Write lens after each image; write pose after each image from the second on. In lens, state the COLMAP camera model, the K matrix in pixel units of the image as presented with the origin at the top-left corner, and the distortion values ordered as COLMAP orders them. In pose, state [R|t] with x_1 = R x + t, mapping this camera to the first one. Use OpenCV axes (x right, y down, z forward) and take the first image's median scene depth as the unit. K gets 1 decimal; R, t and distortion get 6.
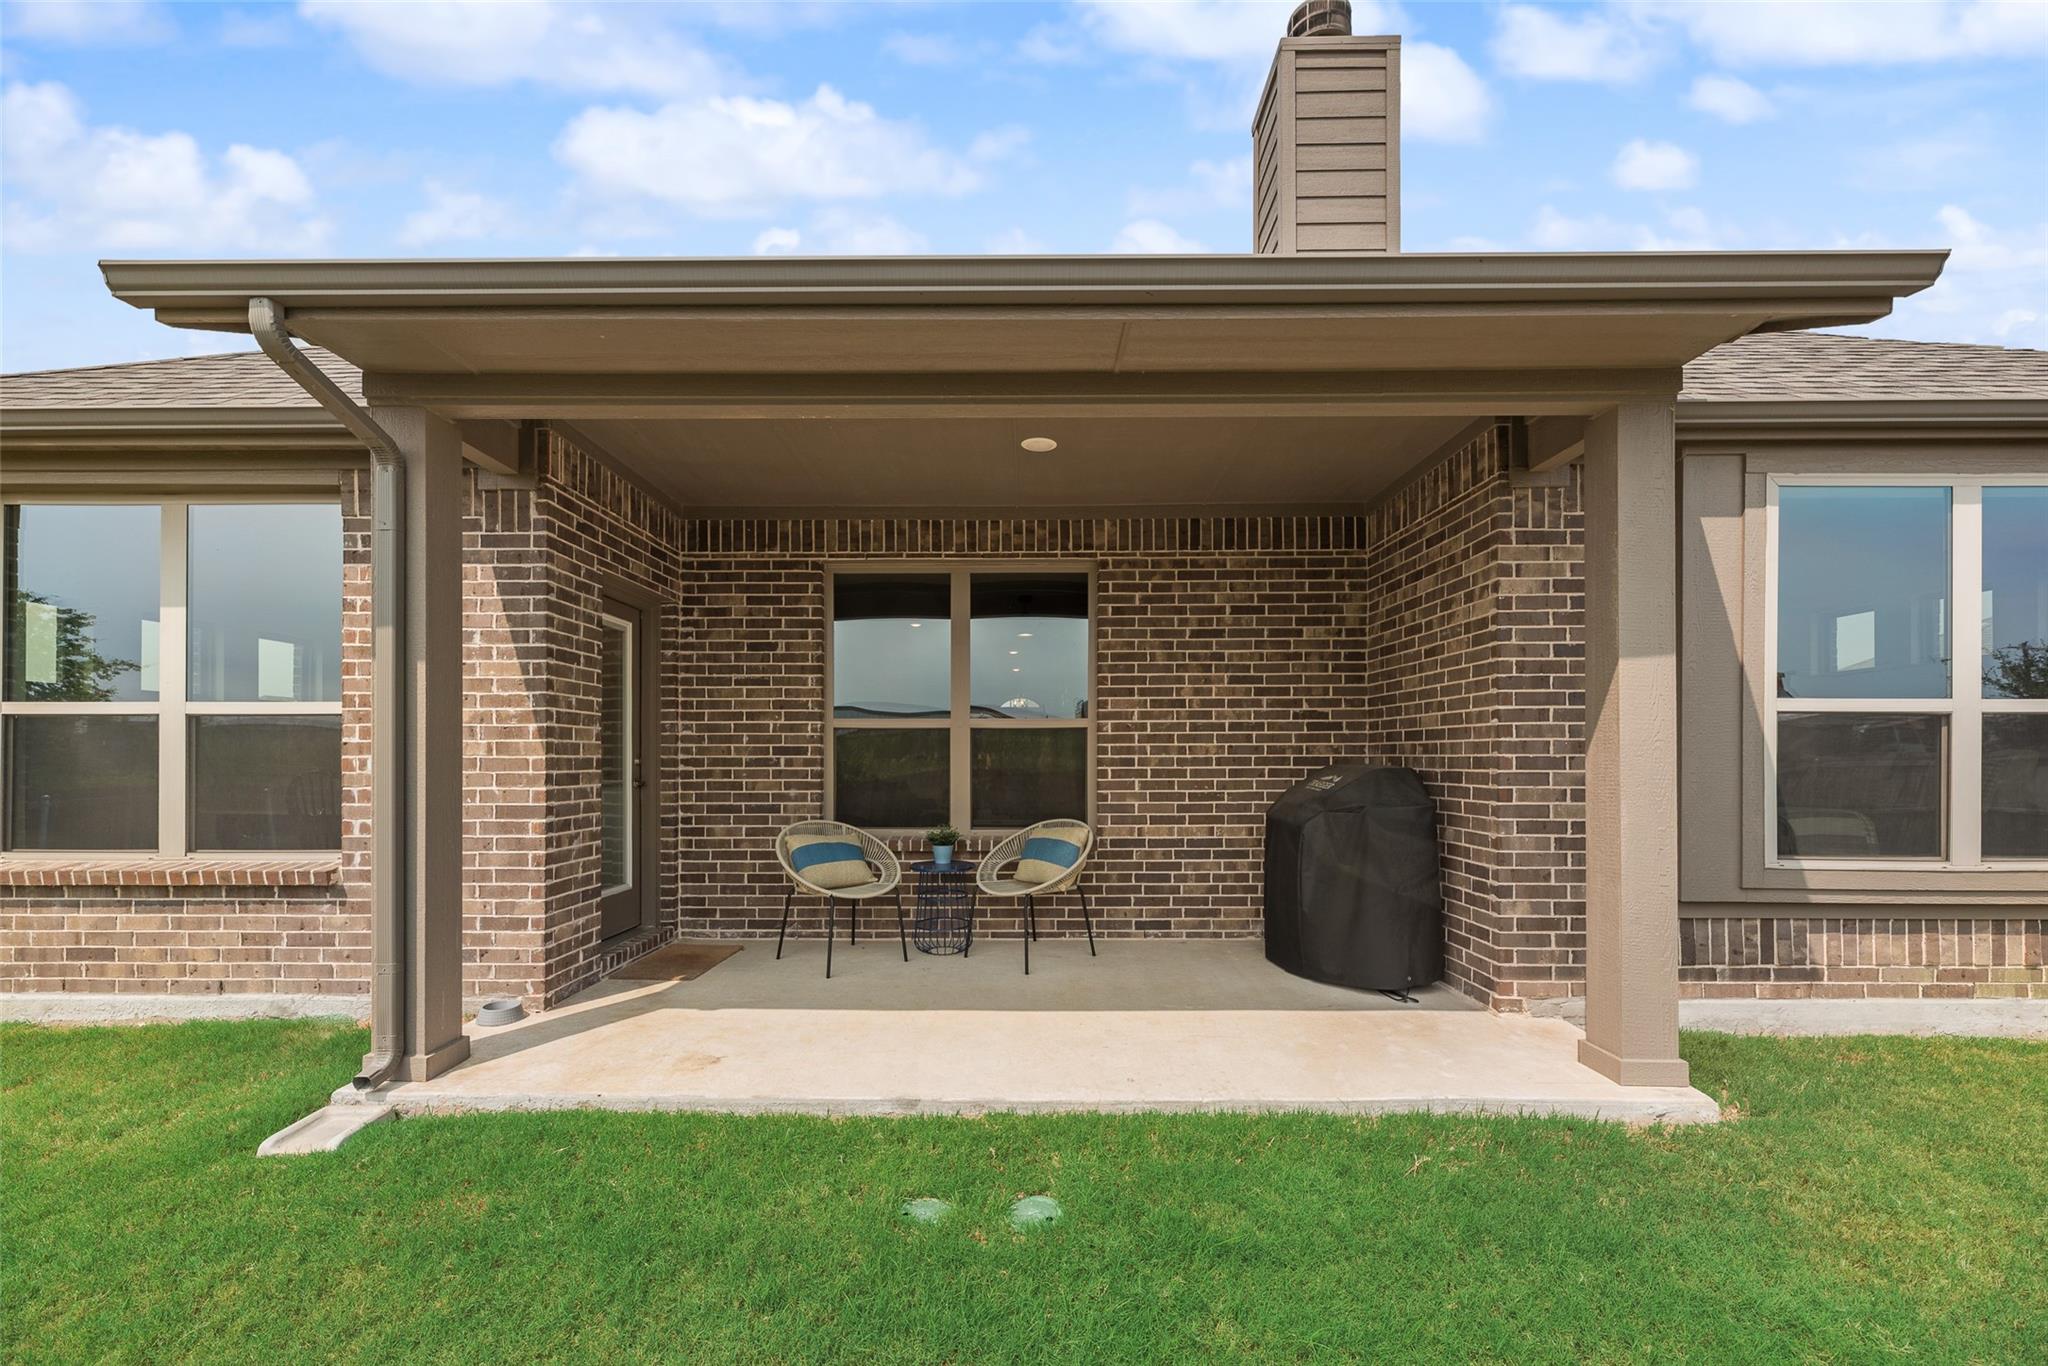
lens RADIAL K [[834.6, 0, 1015.4], [0, 834.6, 774.9], [0, 0, 1]] dist [-0.000711, -0.000176]
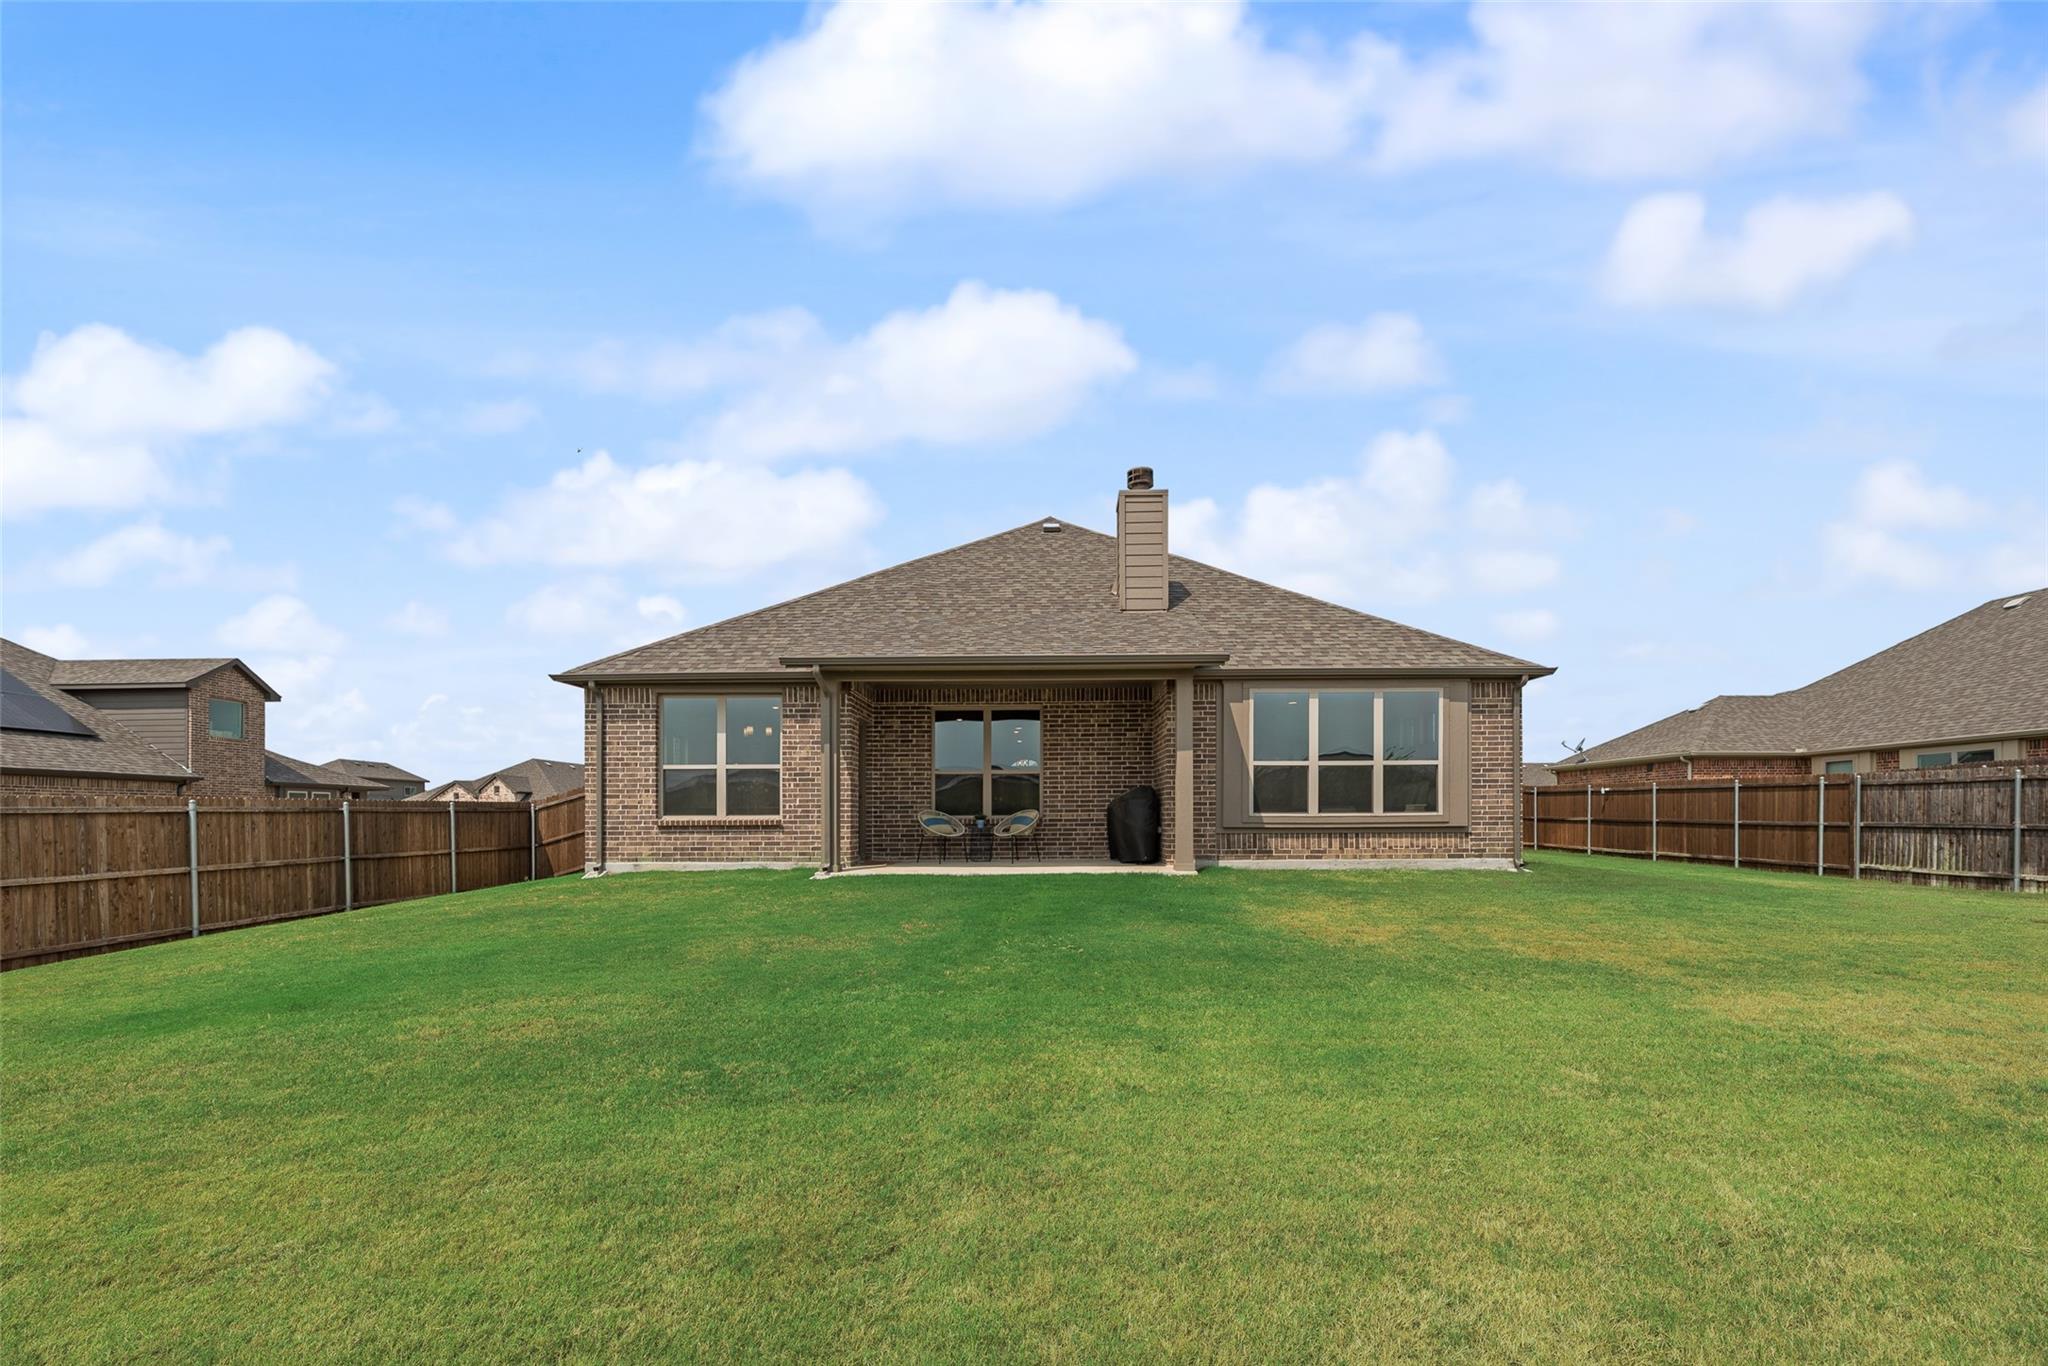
lens RADIAL K [[848.0, 0, 1027.8], [0, 848.0, 808.5], [0, 0, 1]] dist [-0.000603, 0.000096]
pose [[0.999991, -0.003904, -0.001453, 0.075804], [0.003857, 0.999505, -0.031233, 0.166444], [0.001574, 0.031227, 0.999511, -1.998085]]
